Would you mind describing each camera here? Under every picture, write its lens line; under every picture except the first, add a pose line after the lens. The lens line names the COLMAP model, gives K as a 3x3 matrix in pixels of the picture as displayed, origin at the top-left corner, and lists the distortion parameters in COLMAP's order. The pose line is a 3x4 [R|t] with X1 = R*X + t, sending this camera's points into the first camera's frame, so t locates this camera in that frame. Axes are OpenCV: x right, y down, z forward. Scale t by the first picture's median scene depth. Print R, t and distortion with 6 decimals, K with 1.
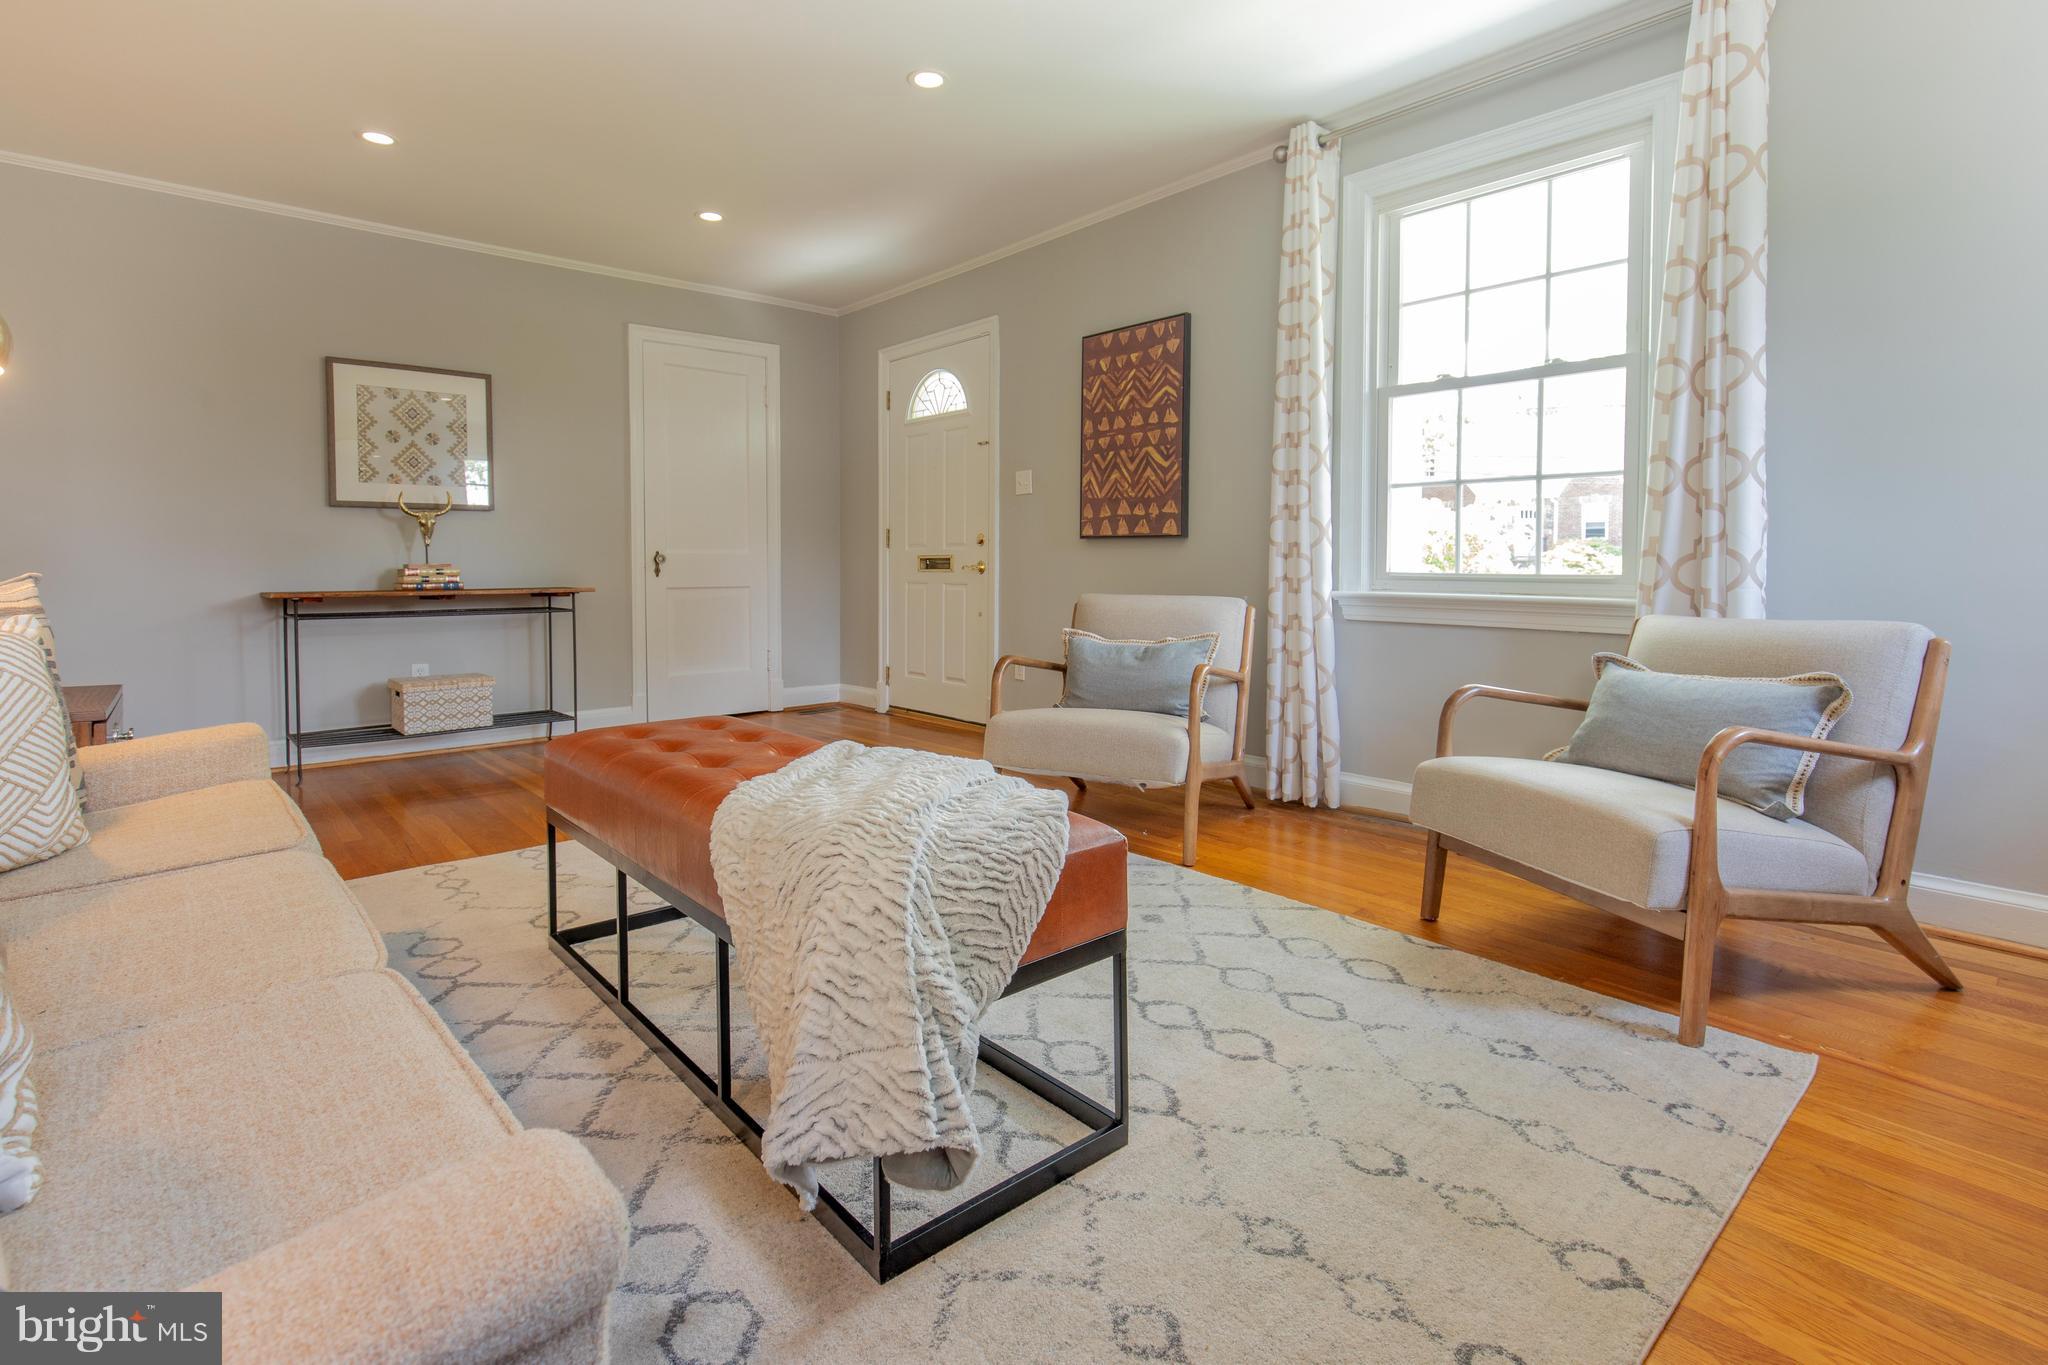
lens RADIAL K [[964.2, 0, 1080.3], [0, 964.2, 576.5], [0, 0, 1]] dist [-0.000630, 0.000881]
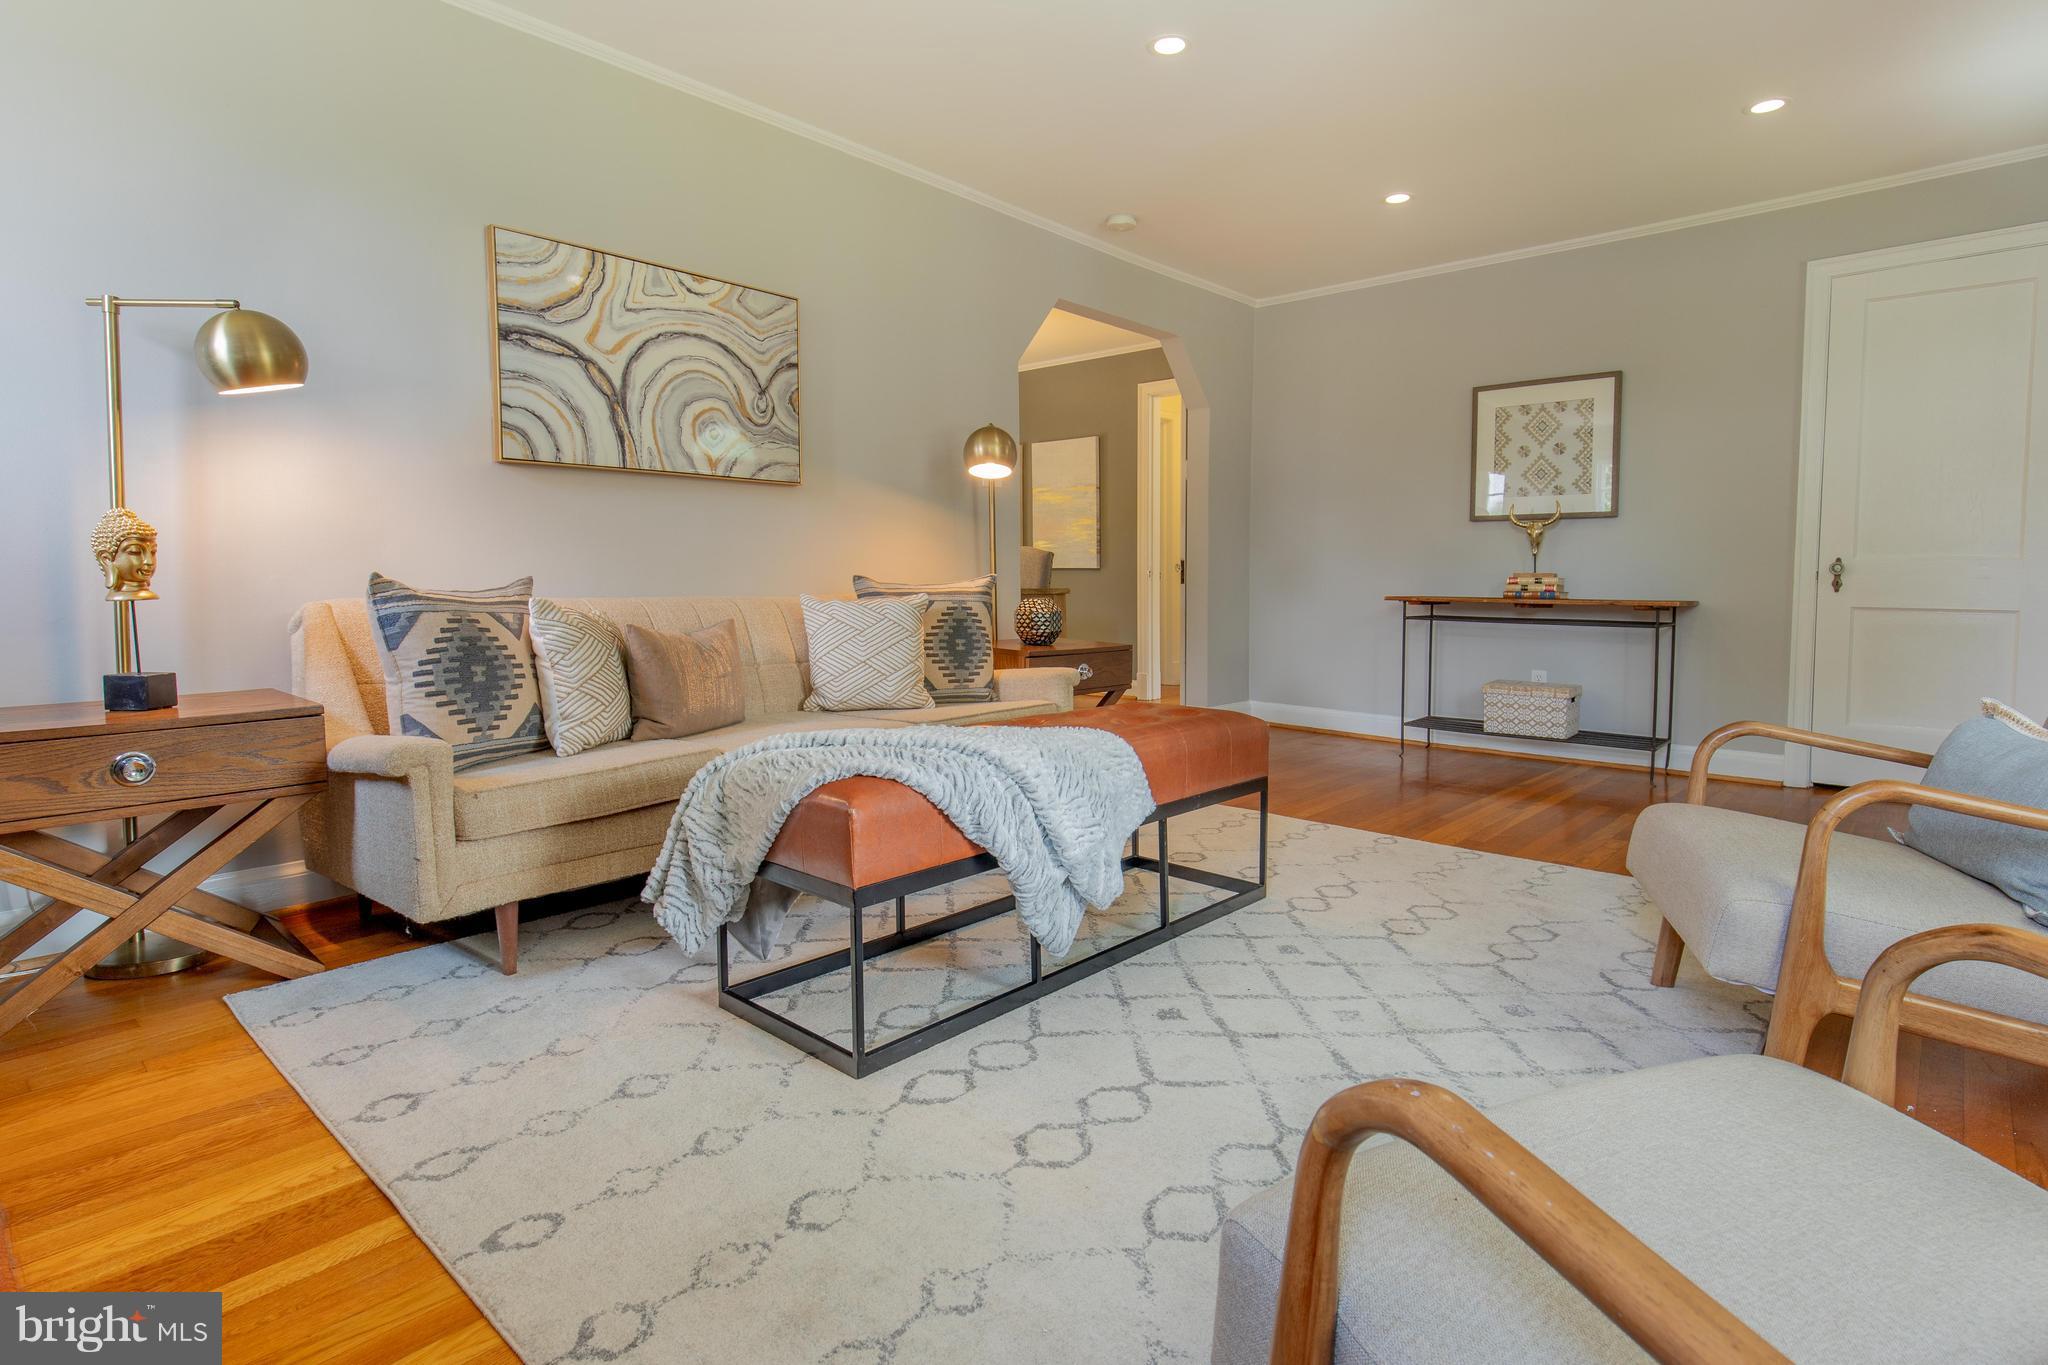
lens RADIAL K [[1017.0, 0, 952.2], [0, 1017.0, 640.9], [0, 0, 1]] dist [-0.000227, 0.000263]
pose [[0.071774, 0.068494, -0.995066, 0.357926], [-0.020192, 0.997535, 0.067207, -0.001330], [0.997217, 0.015268, 0.072980, 0.302206]]
